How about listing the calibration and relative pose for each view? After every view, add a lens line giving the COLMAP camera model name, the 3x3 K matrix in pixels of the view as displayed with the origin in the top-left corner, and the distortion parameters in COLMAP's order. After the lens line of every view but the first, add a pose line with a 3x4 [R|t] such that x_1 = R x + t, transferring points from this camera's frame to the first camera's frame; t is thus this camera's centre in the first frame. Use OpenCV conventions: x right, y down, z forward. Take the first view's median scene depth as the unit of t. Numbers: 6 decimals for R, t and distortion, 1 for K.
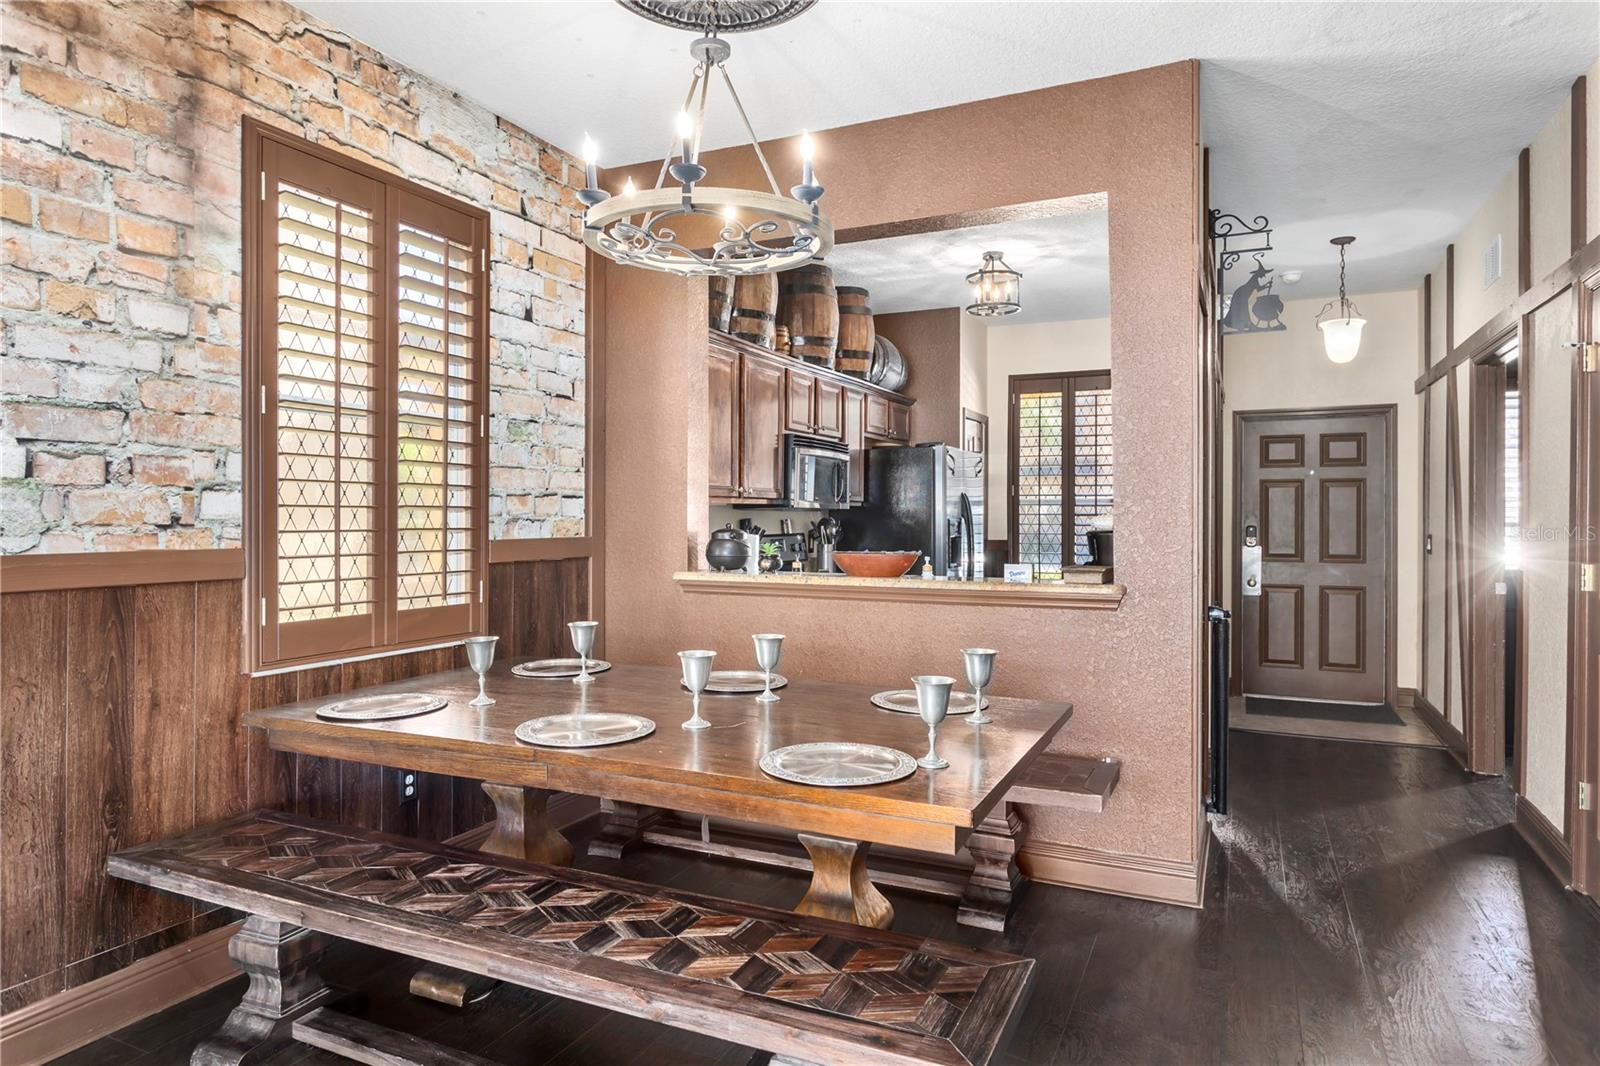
lens RADIAL K [[936.4, 0, 802.0], [0, 936.4, 524.9], [0, 0, 1]] dist [-0.004461, 0.000398]
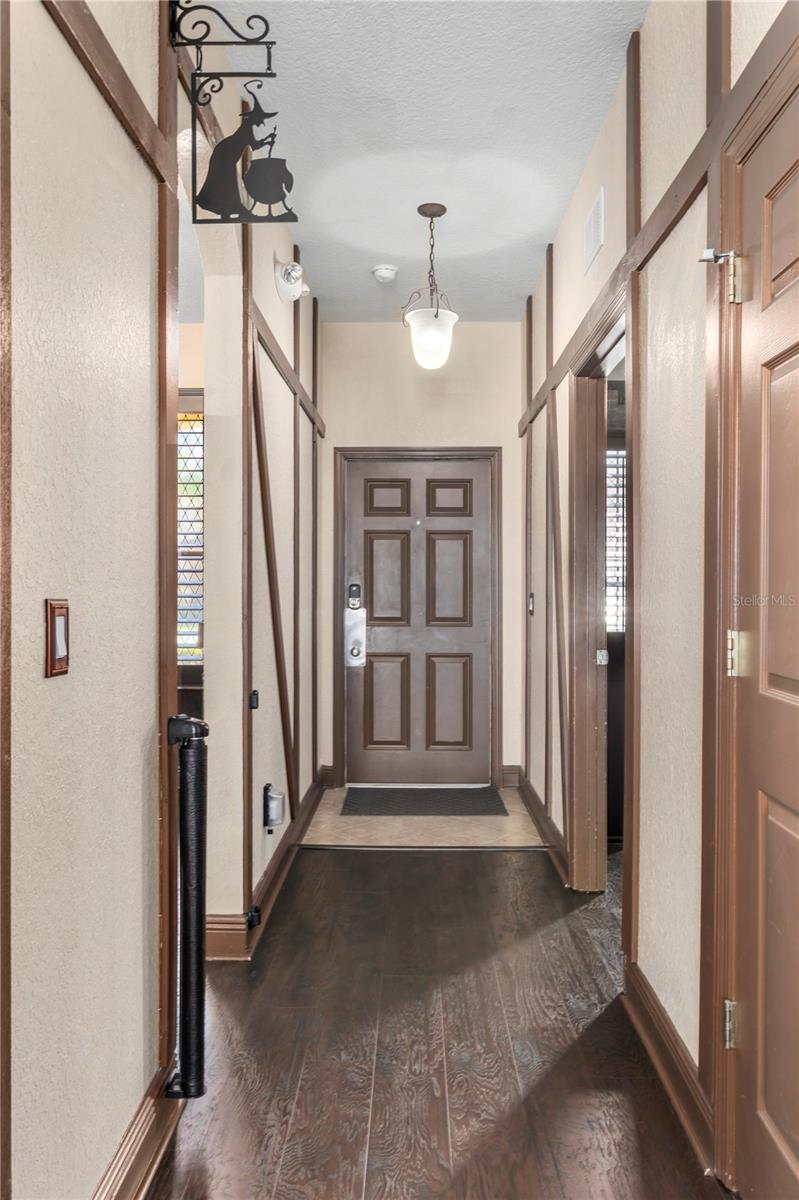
lens RADIAL K [[856.9, 0, 400.0], [0, 856.9, 591.3], [0, 0, 1]] dist [0.002588, 0.003377]
pose [[0.911188, -0.001667, 0.411987, 0.210336], [0.002225, 0.999997, -0.000873, 0.008443], [-0.411984, 0.001712, 0.911190, 0.294025]]
